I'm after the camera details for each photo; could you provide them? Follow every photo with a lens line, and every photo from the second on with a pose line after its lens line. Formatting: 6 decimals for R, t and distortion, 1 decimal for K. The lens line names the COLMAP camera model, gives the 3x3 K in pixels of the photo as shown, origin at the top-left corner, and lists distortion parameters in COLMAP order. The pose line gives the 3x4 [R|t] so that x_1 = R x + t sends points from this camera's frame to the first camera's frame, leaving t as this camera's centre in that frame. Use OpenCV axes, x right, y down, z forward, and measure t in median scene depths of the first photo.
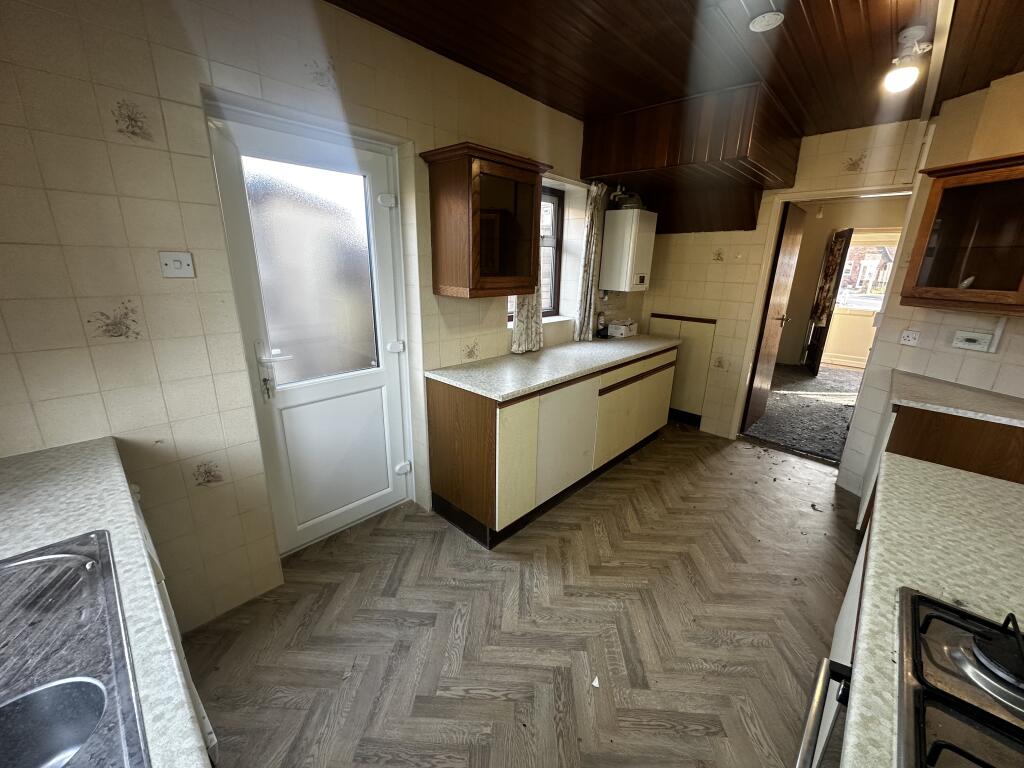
lens RADIAL K [[408.7, 0, 511.3], [0, 408.7, 383.4], [0, 0, 1]] dist [0.000878, 0.000115]
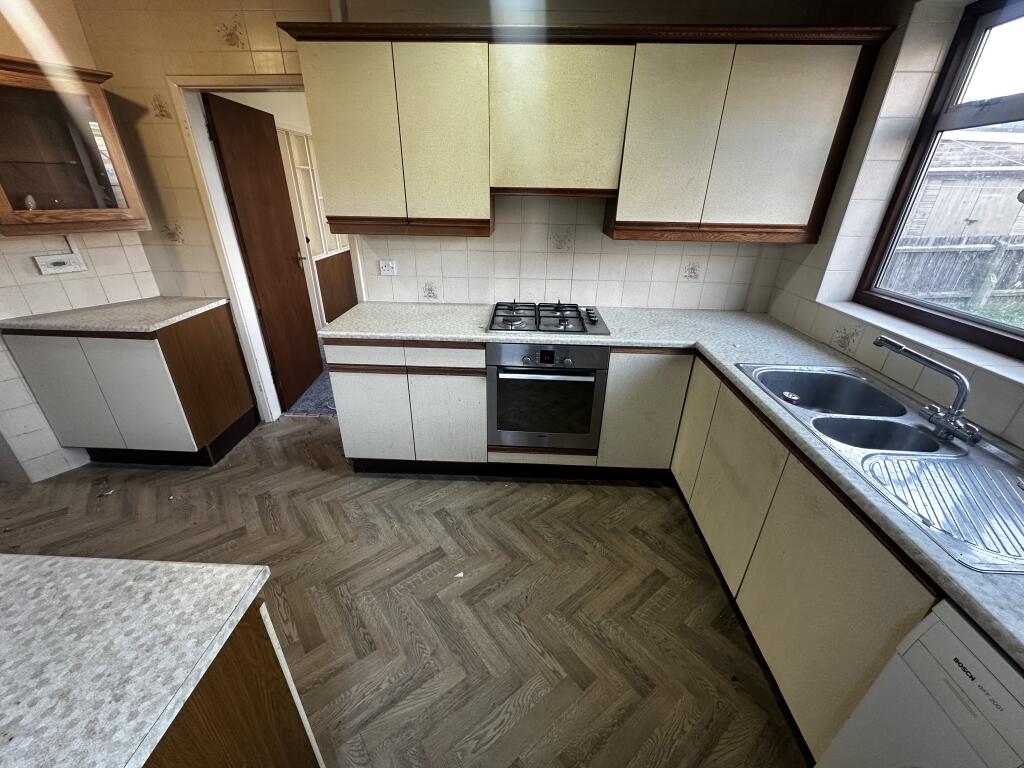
lens RADIAL K [[408.7, 0, 511.1], [0, 408.7, 383.5], [0, 0, 1]] dist [0.000878, 0.000115]
pose [[-0.654558, -0.355799, 0.667054, -0.429180], [0.185385, 0.779855, 0.597878, -0.338892], [-0.732930, 0.515007, -0.444500, 1.006616]]
